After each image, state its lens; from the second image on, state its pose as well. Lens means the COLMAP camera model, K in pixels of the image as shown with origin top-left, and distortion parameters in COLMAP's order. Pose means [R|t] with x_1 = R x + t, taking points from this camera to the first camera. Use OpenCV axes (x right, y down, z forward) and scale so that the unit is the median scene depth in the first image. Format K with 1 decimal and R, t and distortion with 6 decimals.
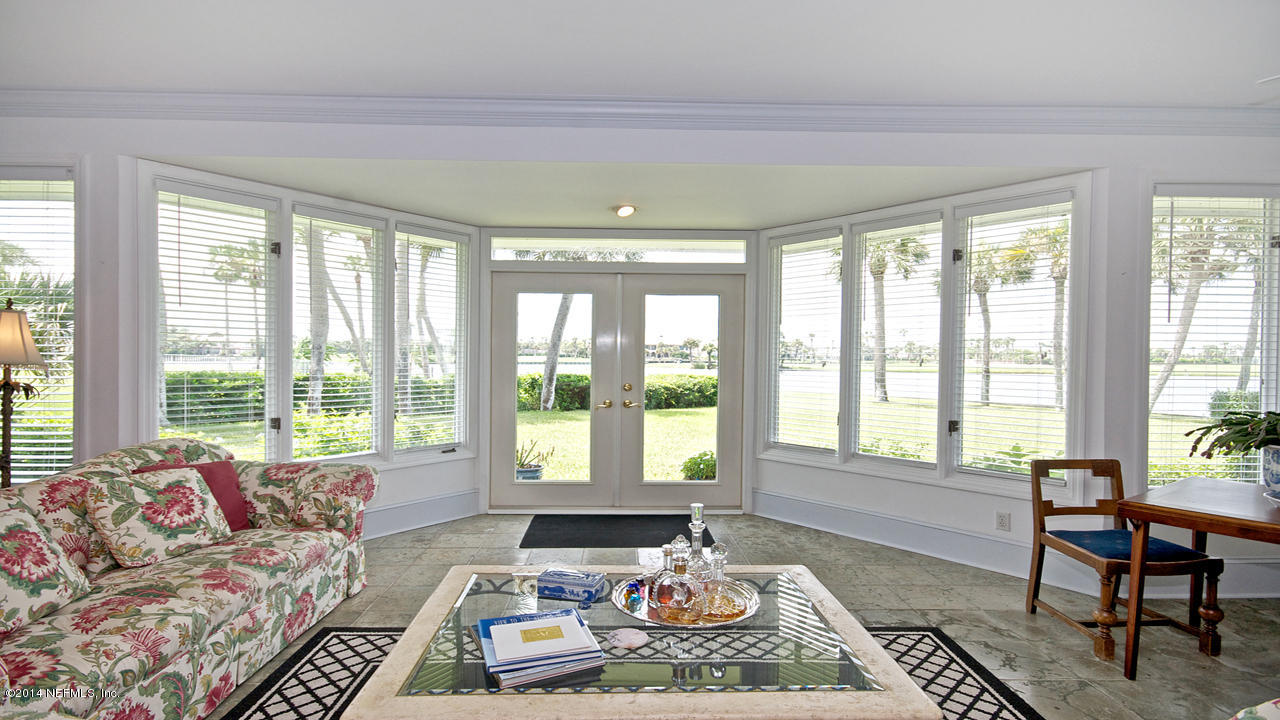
lens RADIAL K [[624.1, 0, 638.3], [0, 624.1, 365.0], [0, 0, 1]] dist [0.003531, -0.000292]
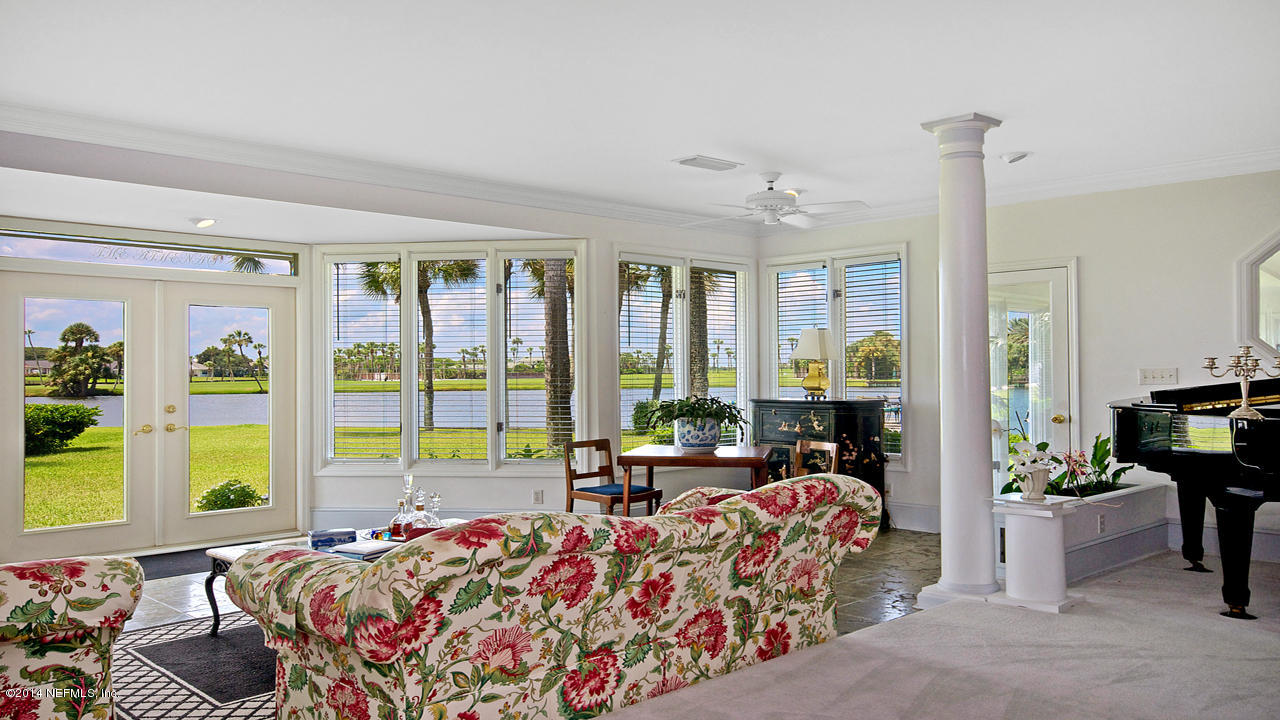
lens RADIAL K [[1004.1, 0, 639.1], [0, 1004.1, 361.0], [0, 0, 1]] dist [-0.001813, -0.000419]
pose [[0.726630, -0.004373, 0.687015, -0.827767], [0.020275, 0.999681, -0.015081, 0.002757], [-0.686730, 0.024887, 0.726487, -0.799002]]
